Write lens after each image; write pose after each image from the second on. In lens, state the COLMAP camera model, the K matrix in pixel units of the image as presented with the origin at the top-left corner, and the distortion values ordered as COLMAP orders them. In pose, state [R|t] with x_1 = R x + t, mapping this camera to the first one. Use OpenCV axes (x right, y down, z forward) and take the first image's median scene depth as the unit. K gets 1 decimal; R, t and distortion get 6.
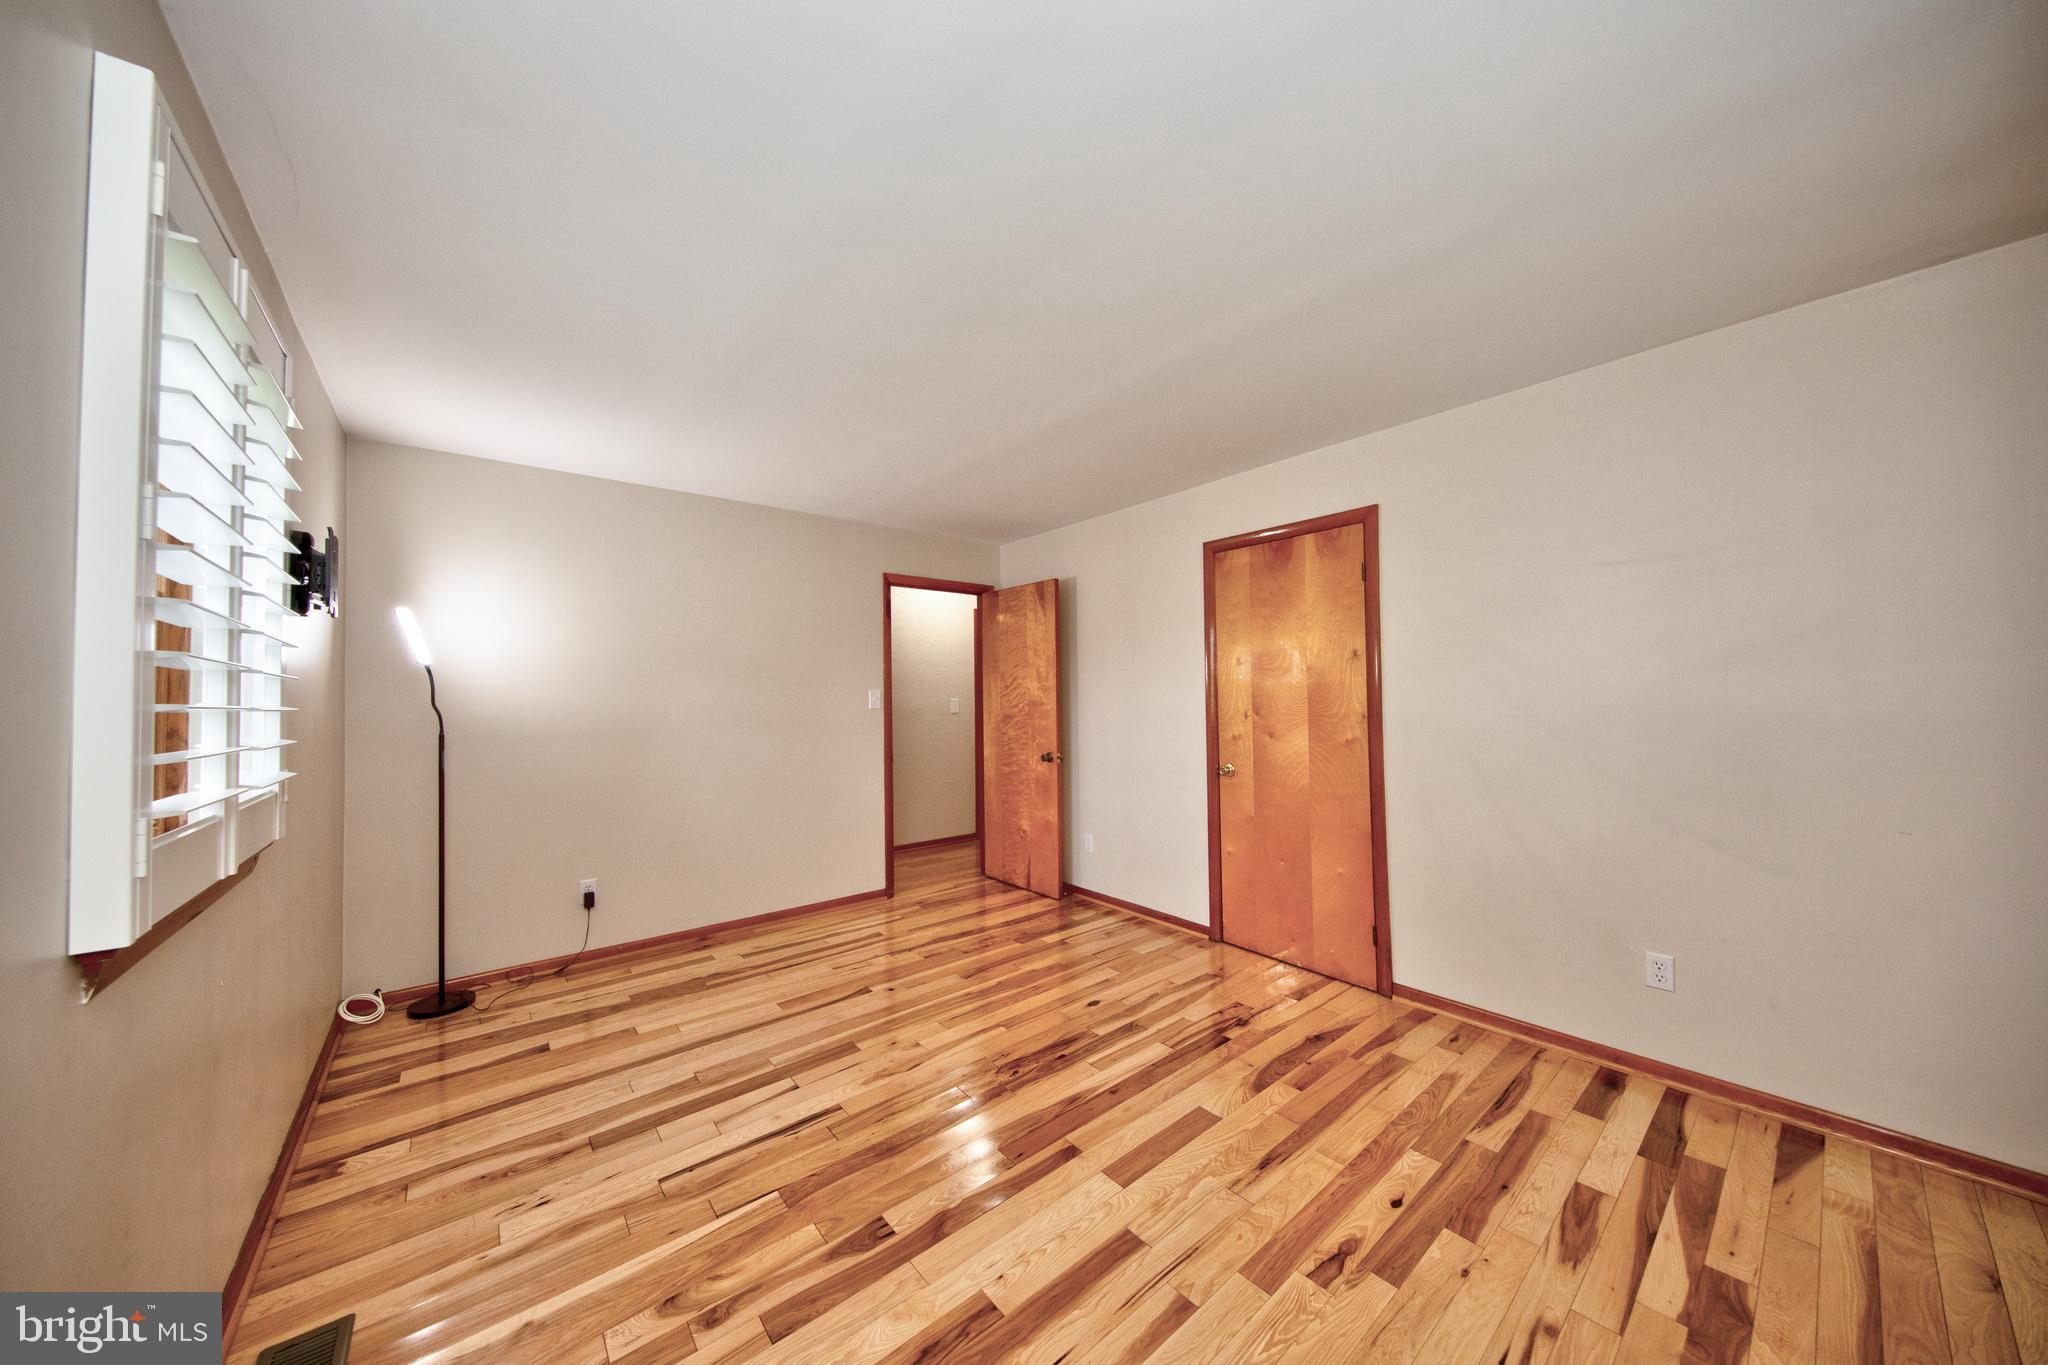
lens RADIAL K [[681.3, 0, 1007.3], [0, 681.3, 675.1], [0, 0, 1]] dist [0.016610, -0.006401]
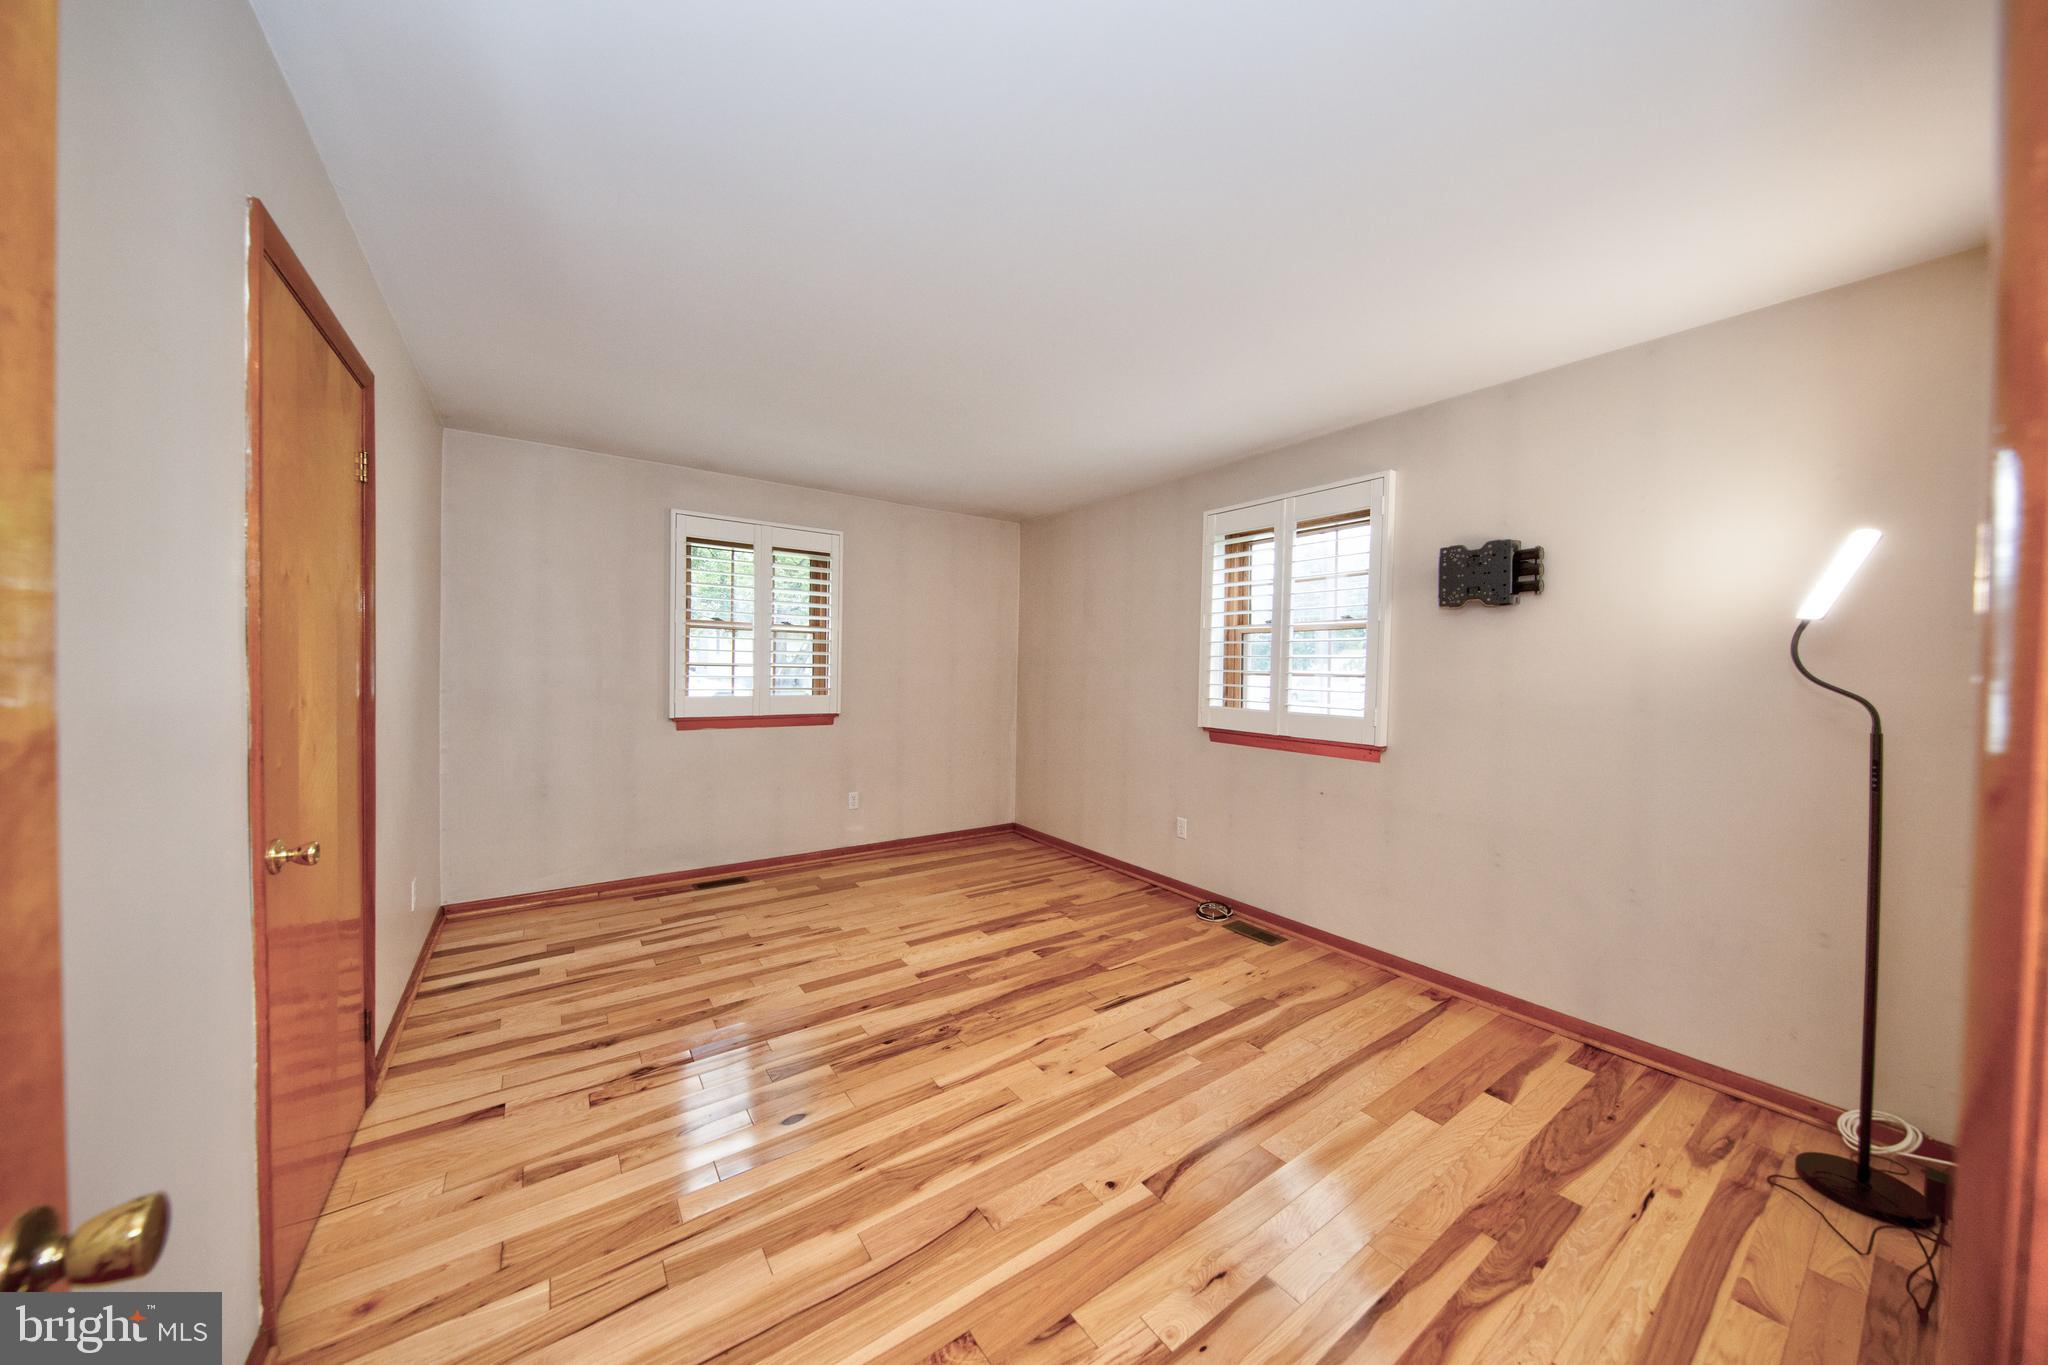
lens RADIAL K [[681.3, 0, 1007.3], [0, 681.3, 675.1], [0, 0, 1]] dist [0.016610, -0.006401]
pose [[-0.997487, -0.003951, 0.070735, -0.158718], [-0.005650, 0.999700, -0.023829, 0.068591], [-0.070620, -0.024169, -0.997210, 2.045655]]
